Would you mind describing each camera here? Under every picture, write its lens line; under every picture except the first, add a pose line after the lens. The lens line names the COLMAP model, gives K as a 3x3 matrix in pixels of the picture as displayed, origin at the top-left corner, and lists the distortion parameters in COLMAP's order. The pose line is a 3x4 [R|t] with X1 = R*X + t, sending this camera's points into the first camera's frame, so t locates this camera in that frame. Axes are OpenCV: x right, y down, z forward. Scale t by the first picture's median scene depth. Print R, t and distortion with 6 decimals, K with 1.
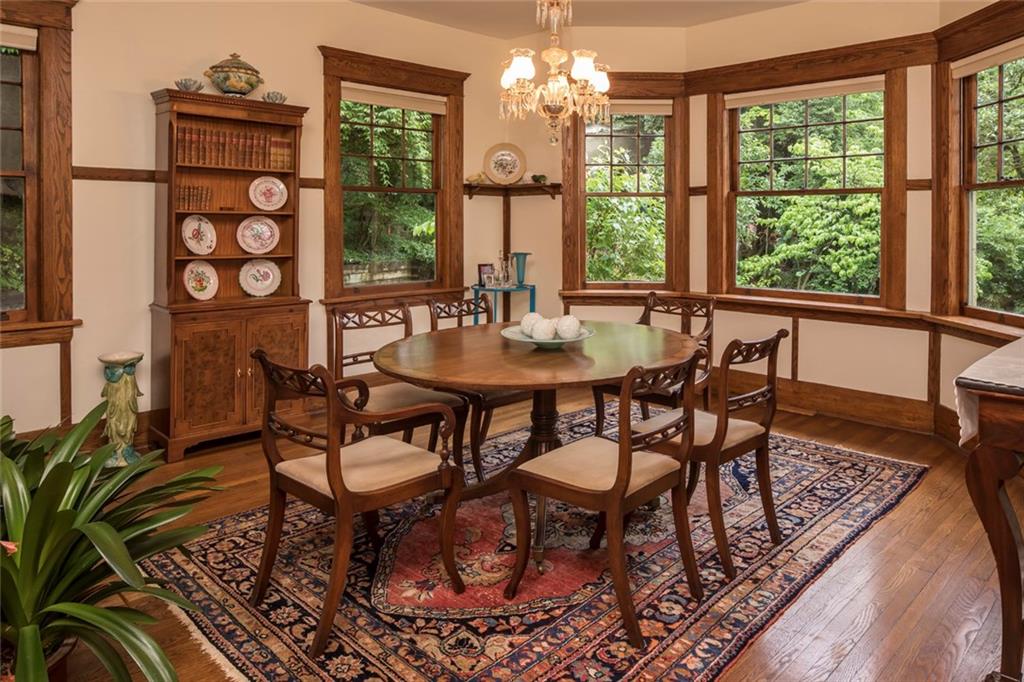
lens RADIAL K [[690.0, 0, 563.4], [0, 690.0, 309.6], [0, 0, 1]] dist [-0.002914, -0.003369]
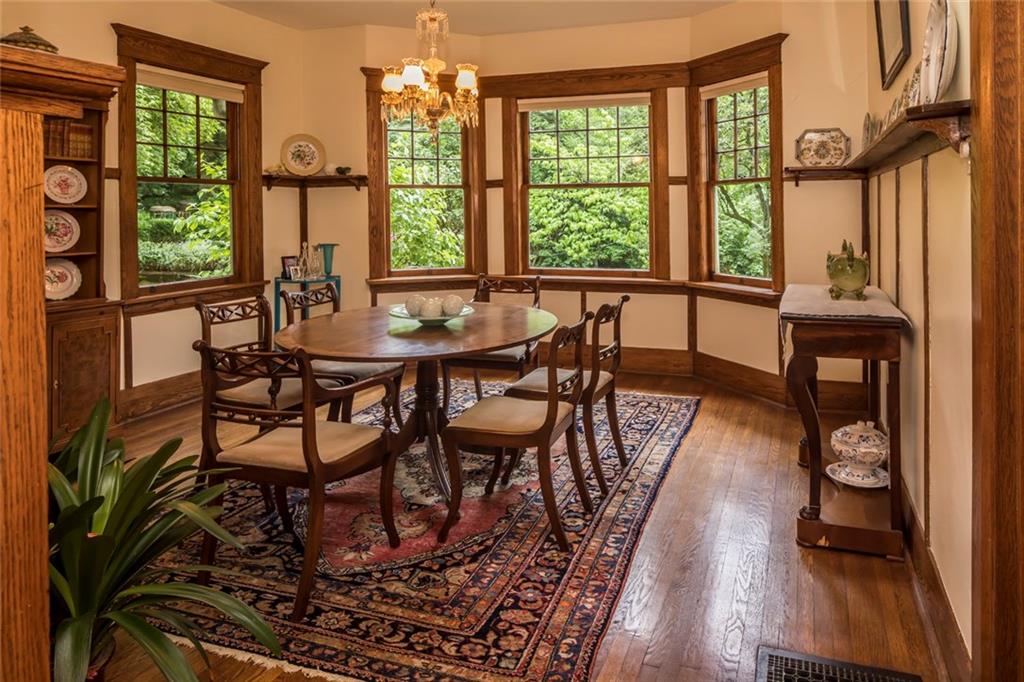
lens RADIAL K [[690.0, 0, 563.4], [0, 690.0, 309.6], [0, 0, 1]] dist [-0.002914, -0.003369]
pose [[0.911377, -0.067423, 0.406013, -0.214905], [0.061601, 0.997724, 0.027408, 0.009435], [-0.406937, 0.000032, 0.913456, -0.082971]]
